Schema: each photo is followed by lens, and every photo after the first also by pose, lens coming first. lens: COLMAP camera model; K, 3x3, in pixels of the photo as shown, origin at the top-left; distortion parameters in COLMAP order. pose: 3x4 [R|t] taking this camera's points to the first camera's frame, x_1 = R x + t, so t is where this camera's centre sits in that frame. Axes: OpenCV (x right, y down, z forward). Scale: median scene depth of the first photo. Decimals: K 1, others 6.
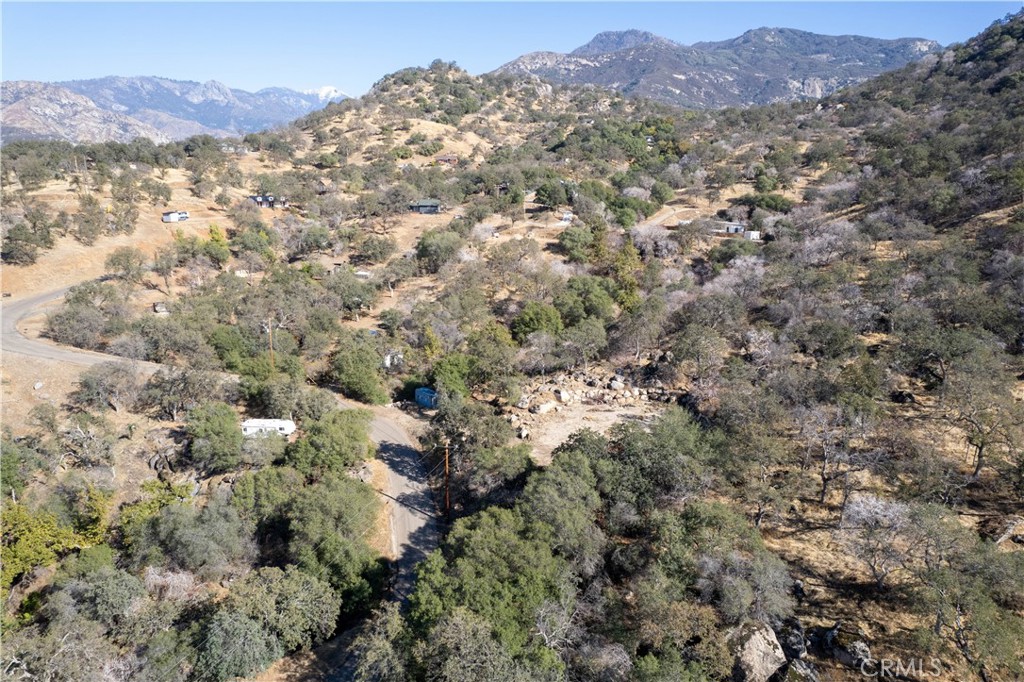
lens RADIAL K [[655.1, 0, 514.6], [0, 655.1, 338.6], [0, 0, 1]] dist [-0.080976, 0.075520]
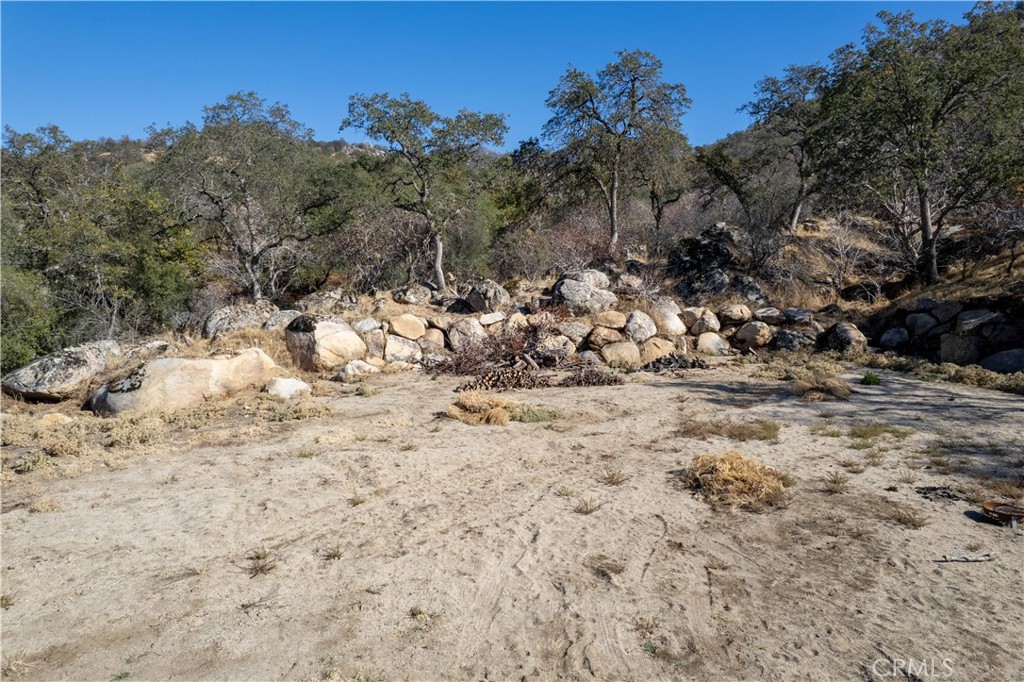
lens RADIAL K [[655.1, 0, 515.5], [0, 655.1, 342.3], [0, 0, 1]] dist [-0.080976, 0.075520]
pose [[0.971686, -0.018755, 0.235529, 0.059511], [0.054823, 0.987536, -0.147537, 0.085202], [-0.229827, 0.156272, 0.960603, 0.578387]]
